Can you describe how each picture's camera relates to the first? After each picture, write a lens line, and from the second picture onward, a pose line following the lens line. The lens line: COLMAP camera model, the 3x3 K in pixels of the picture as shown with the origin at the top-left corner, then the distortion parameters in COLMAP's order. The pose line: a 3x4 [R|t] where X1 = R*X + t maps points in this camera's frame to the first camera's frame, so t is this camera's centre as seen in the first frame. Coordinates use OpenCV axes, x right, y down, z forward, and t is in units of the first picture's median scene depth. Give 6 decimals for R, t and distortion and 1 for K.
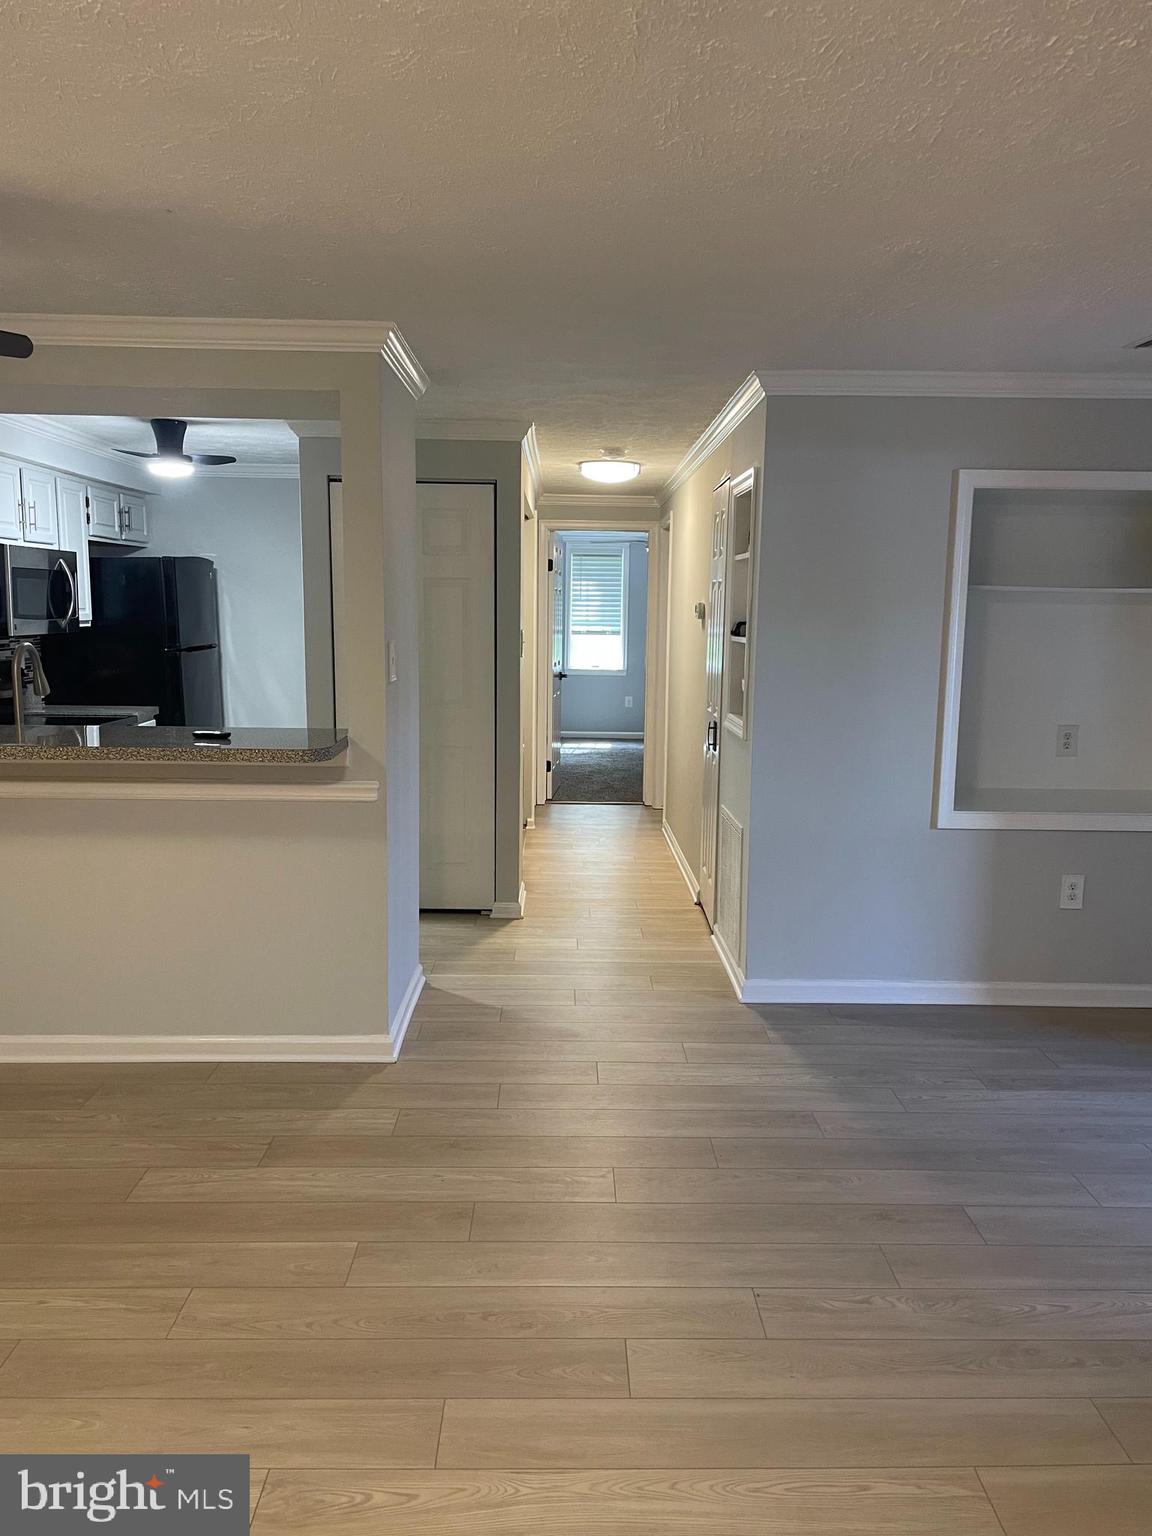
lens RADIAL K [[1163.7, 0, 579.8], [0, 1163.7, 768.7], [0, 0, 1]] dist [0.105136, -0.136739]
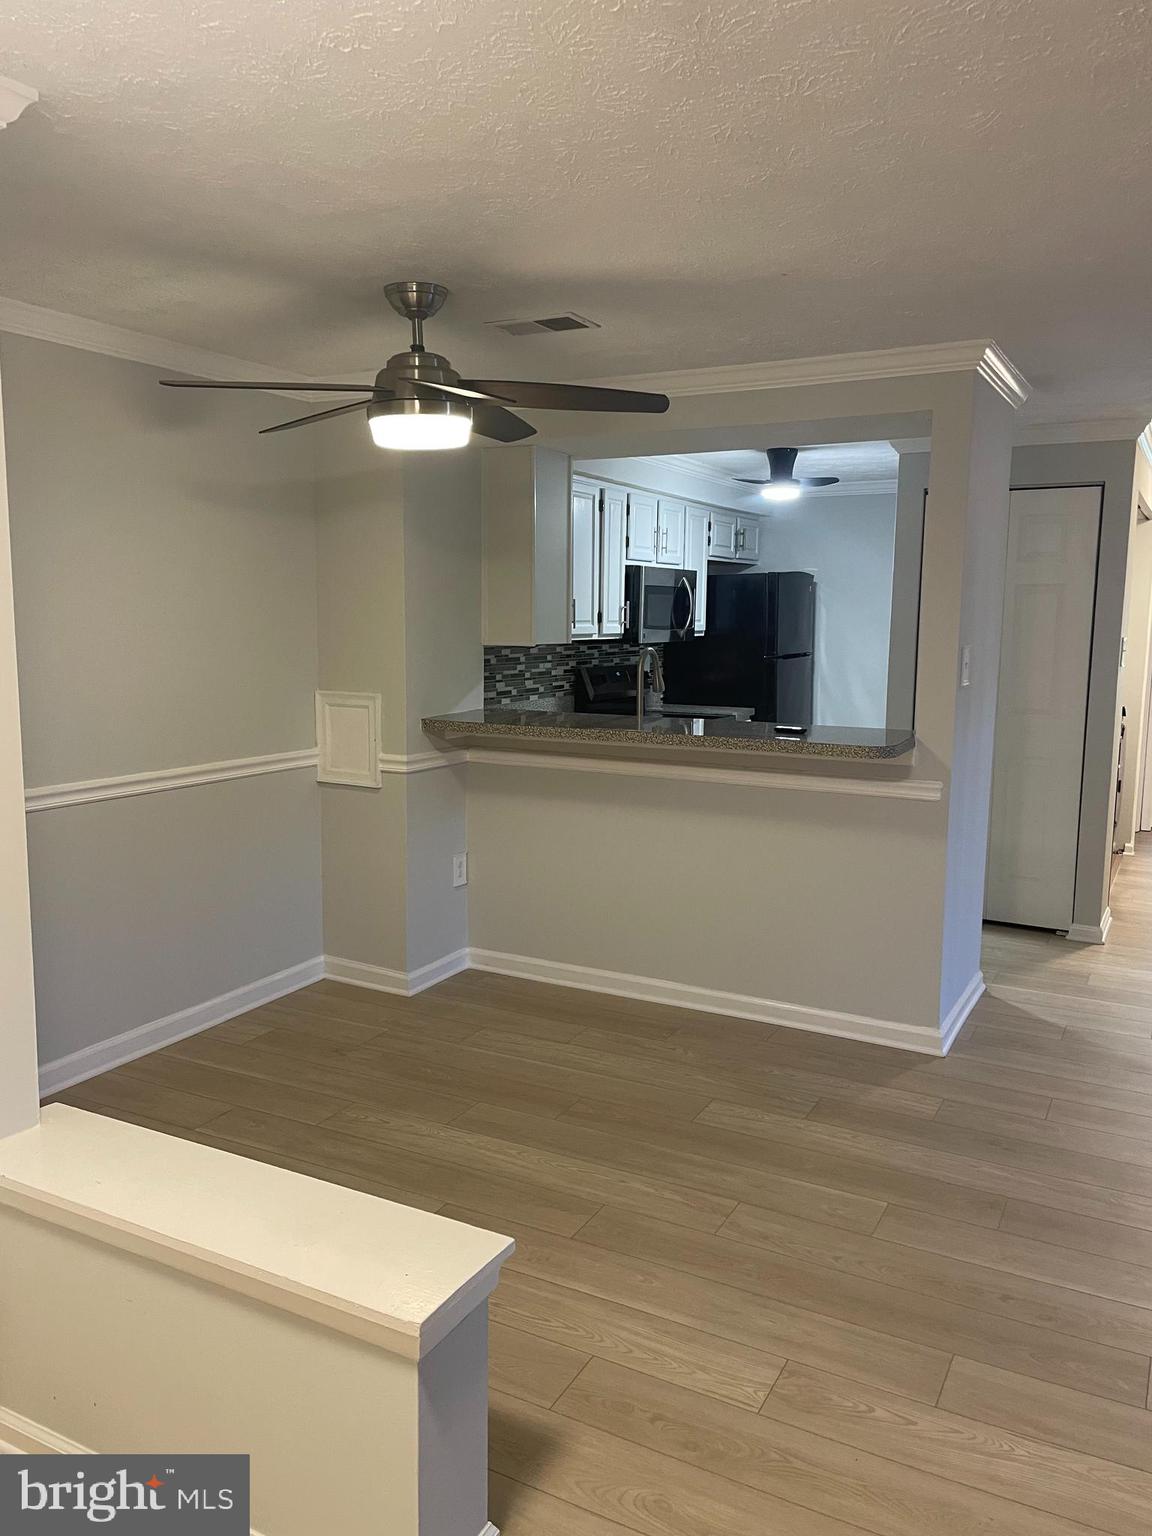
lens RADIAL K [[1159.0, 0, 570.4], [0, 1159.0, 768.4], [0, 0, 1]] dist [0.104665, -0.135209]
pose [[0.872773, 0.062144, -0.484154, 0.033463], [-0.067331, 0.997708, 0.006684, 0.011456], [0.483460, 0.026765, 0.874957, -0.054453]]
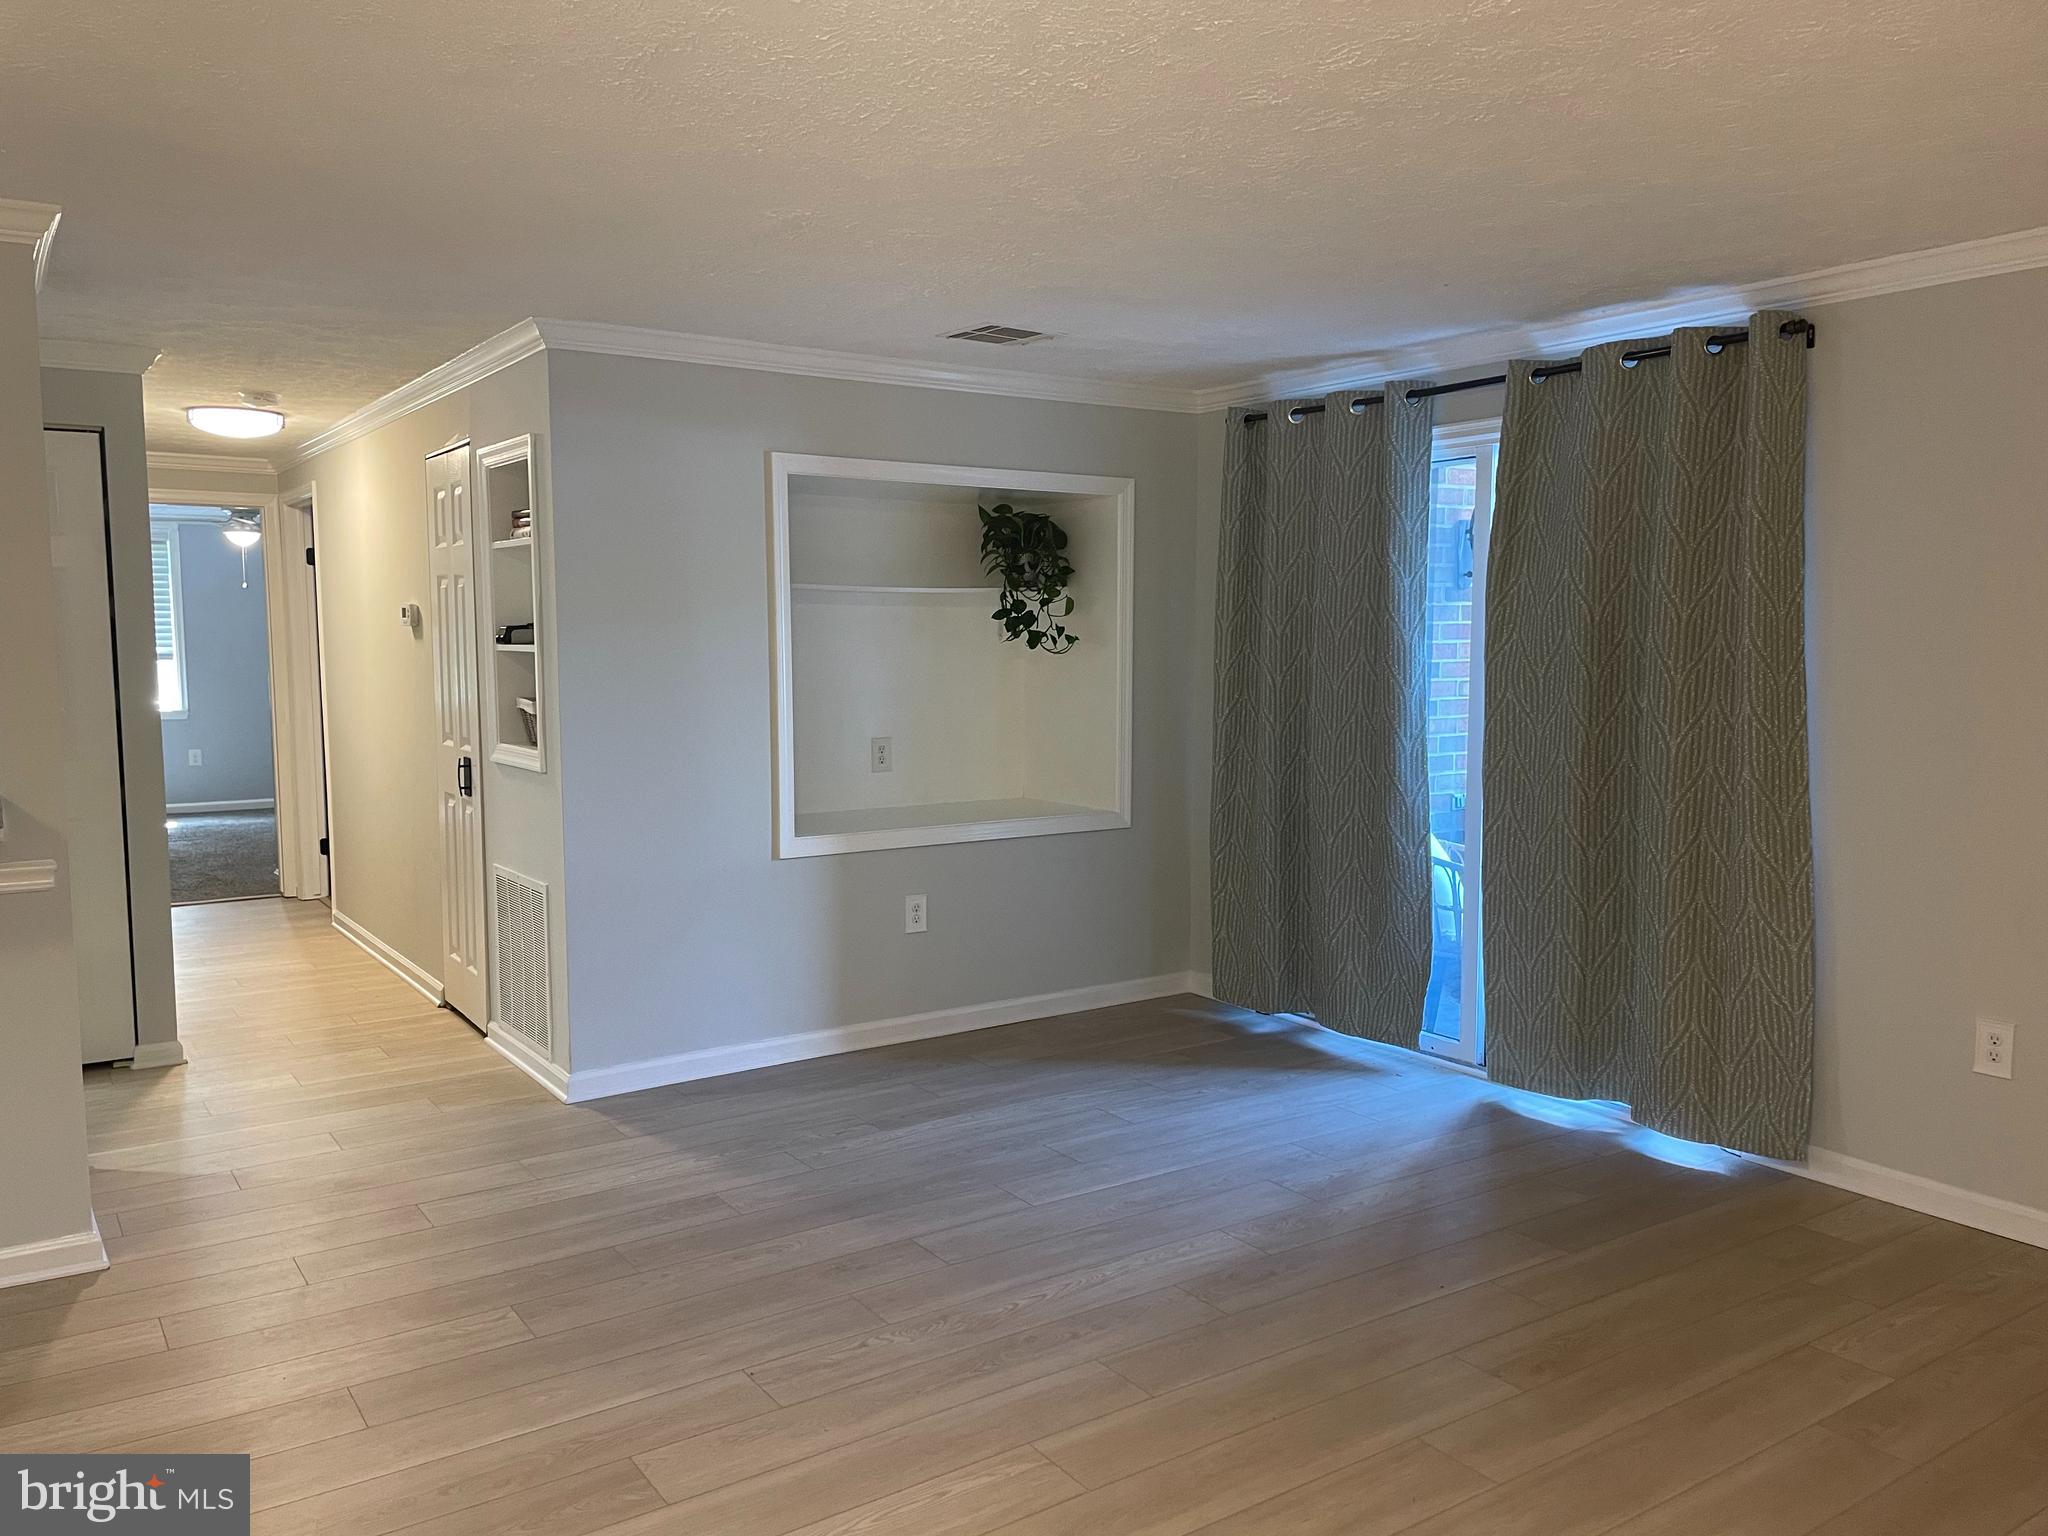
lens RADIAL K [[1551.6, 0, 1024.0], [0, 1551.6, 768.0], [0, 0, 1]] dist [0.105136, -0.136739]
pose [[0.835156, -0.064324, 0.546239, -0.168292], [0.088326, 0.995933, -0.017766, 0.019908], [-0.542875, 0.063084, 0.837441, -0.069313]]
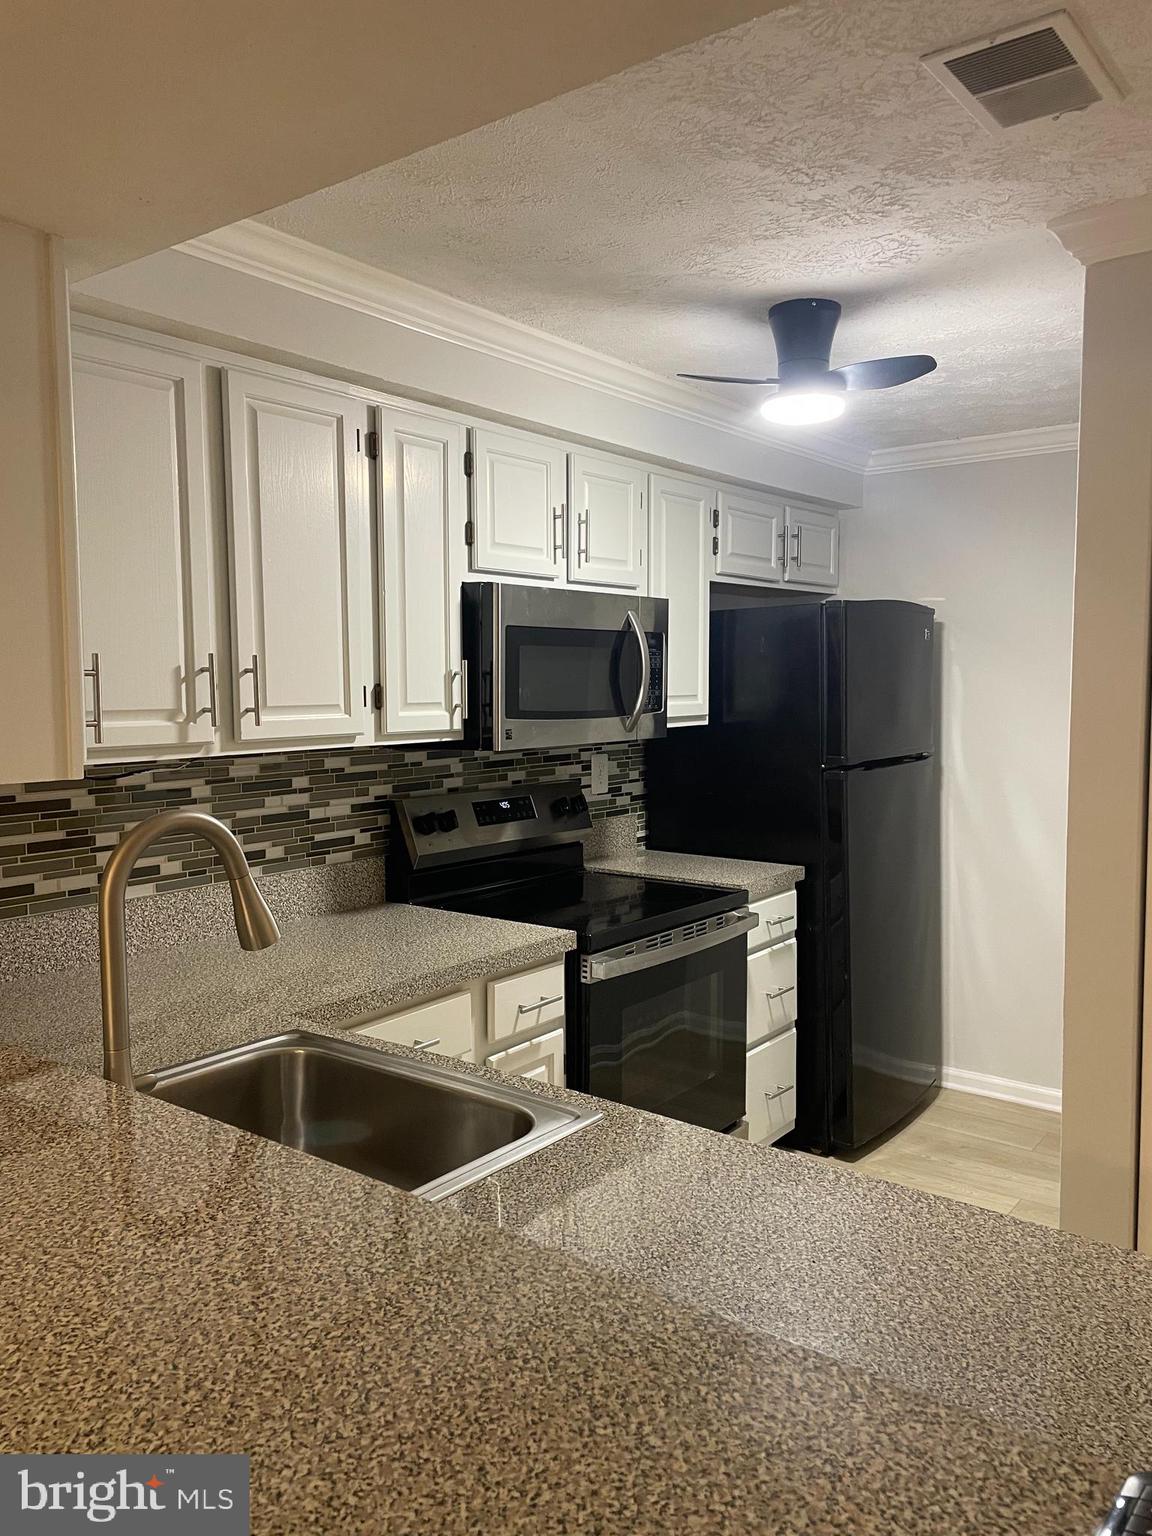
lens RADIAL K [[1159.0, 0, 570.4], [0, 1159.0, 768.4], [0, 0, 1]] dist [0.104665, -0.135209]
pose [[0.780134, 0.033011, -0.624741, -0.143200], [-0.073319, 0.996550, -0.038899, -0.100371], [0.621301, 0.076152, 0.779862, 0.711309]]
